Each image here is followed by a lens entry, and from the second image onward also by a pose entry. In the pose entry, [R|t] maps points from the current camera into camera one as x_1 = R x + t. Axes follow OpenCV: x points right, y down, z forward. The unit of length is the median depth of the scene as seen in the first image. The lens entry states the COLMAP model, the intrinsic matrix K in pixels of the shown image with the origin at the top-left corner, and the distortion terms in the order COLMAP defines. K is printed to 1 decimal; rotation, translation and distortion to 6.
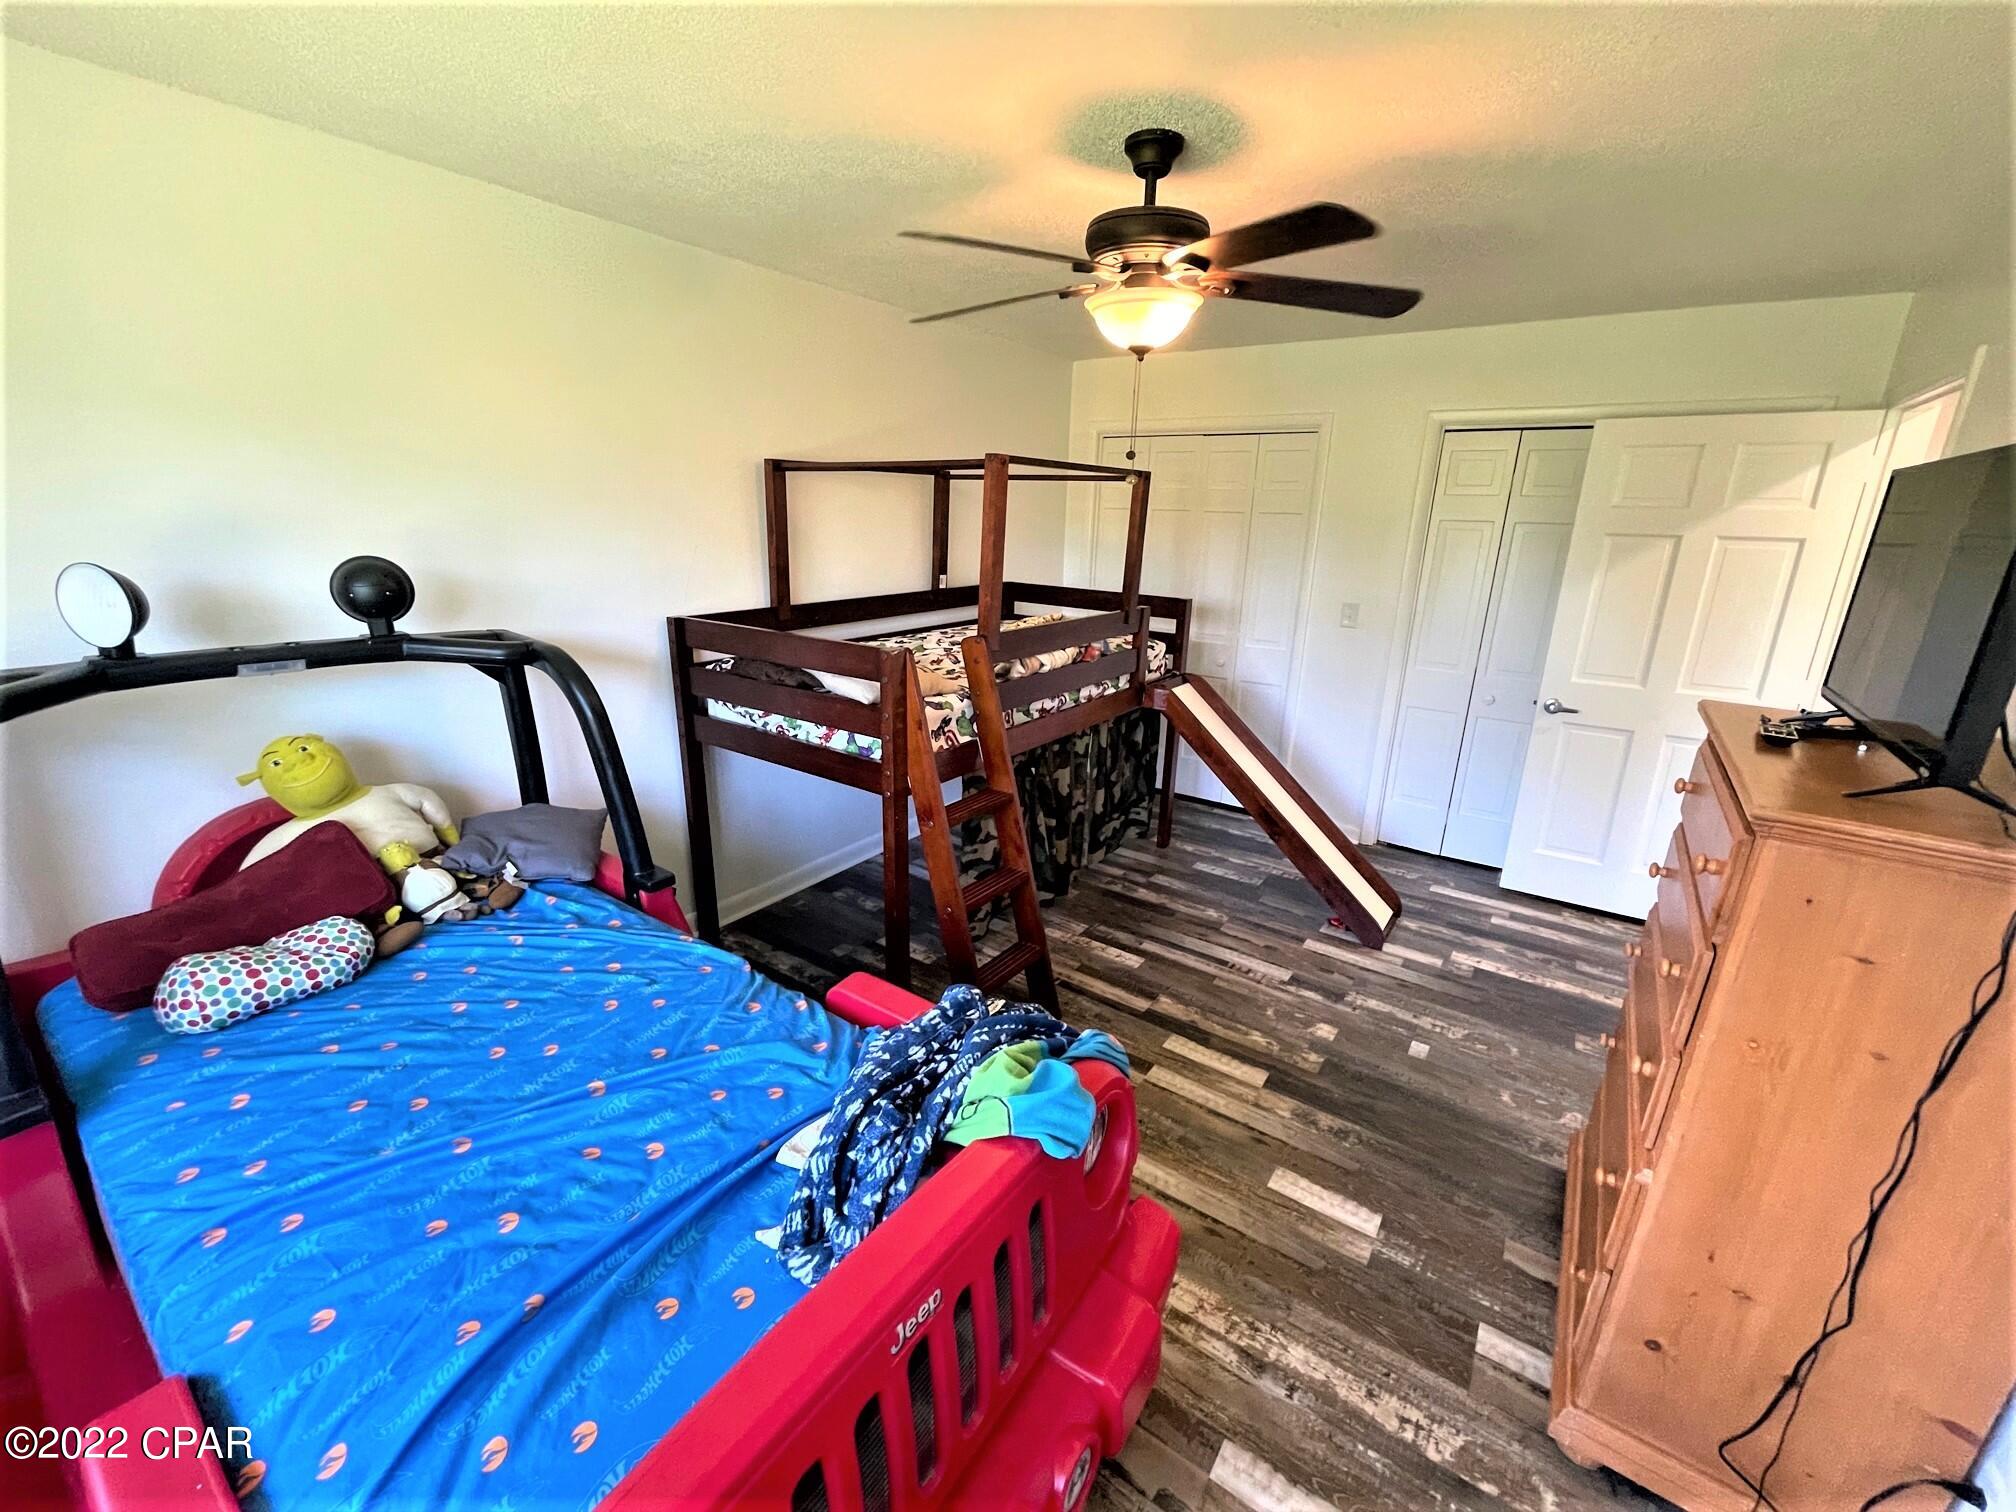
lens RADIAL K [[814.9, 0, 1011.6], [0, 814.9, 754.0], [0, 0, 1]] dist [-0.001278, -0.000897]
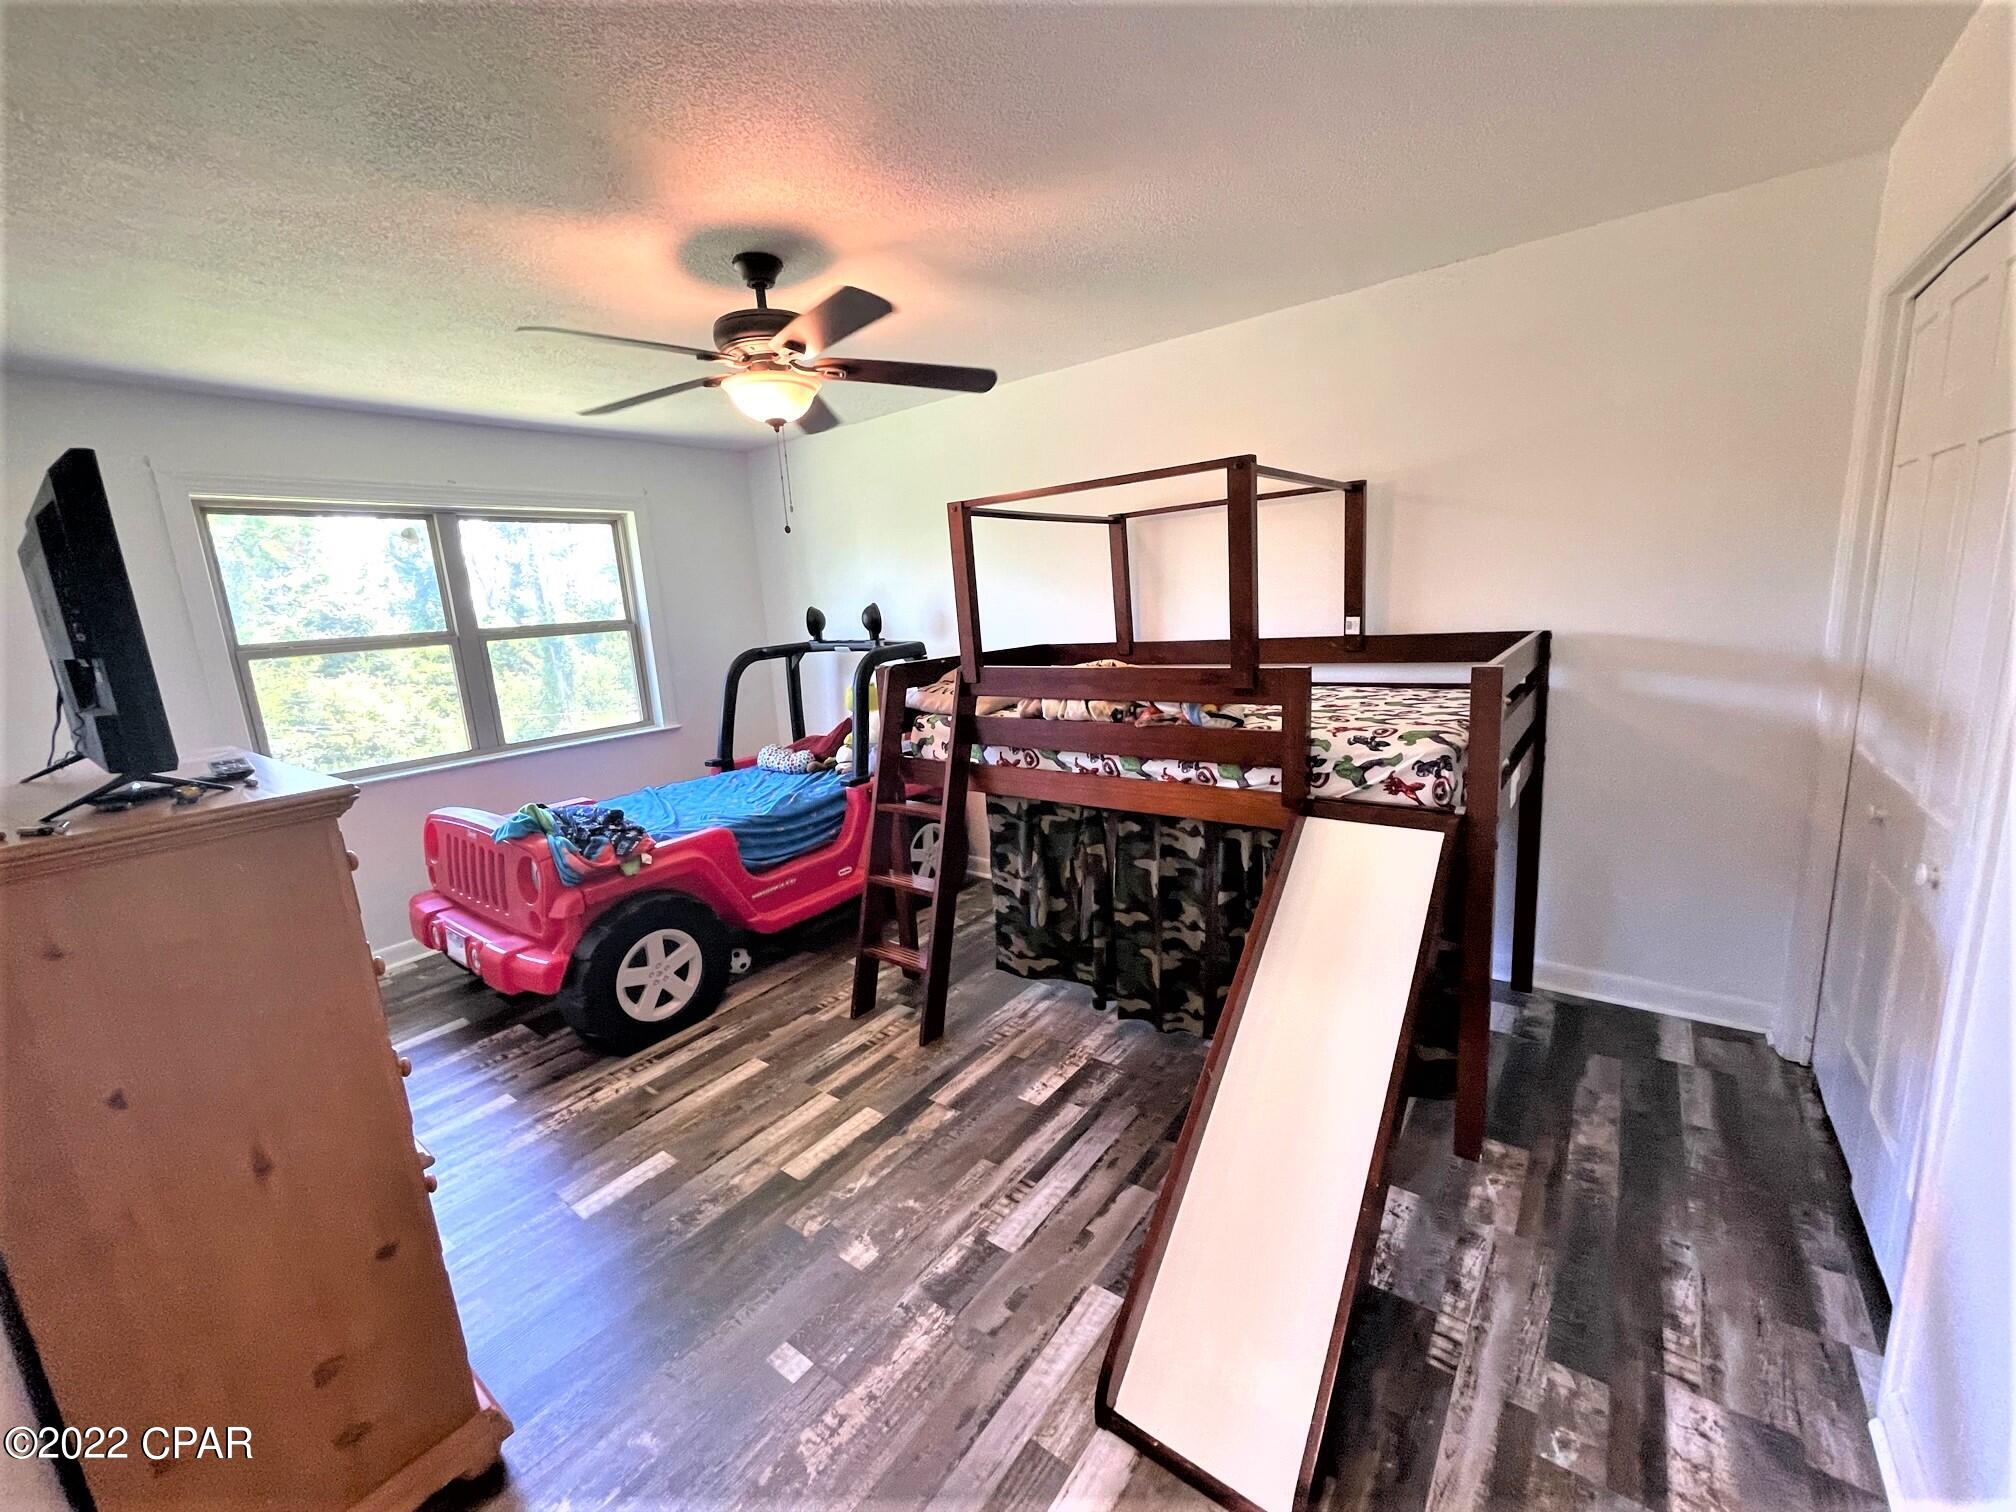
lens RADIAL K [[814.9, 0, 997.2], [0, 814.9, 765.5], [0, 0, 1]] dist [-0.001278, -0.000897]
pose [[-0.047859, 0.178261, -0.982819, 0.943723], [-0.231043, 0.955286, 0.184518, -0.205328], [0.971766, 0.235904, -0.004533, 0.969953]]
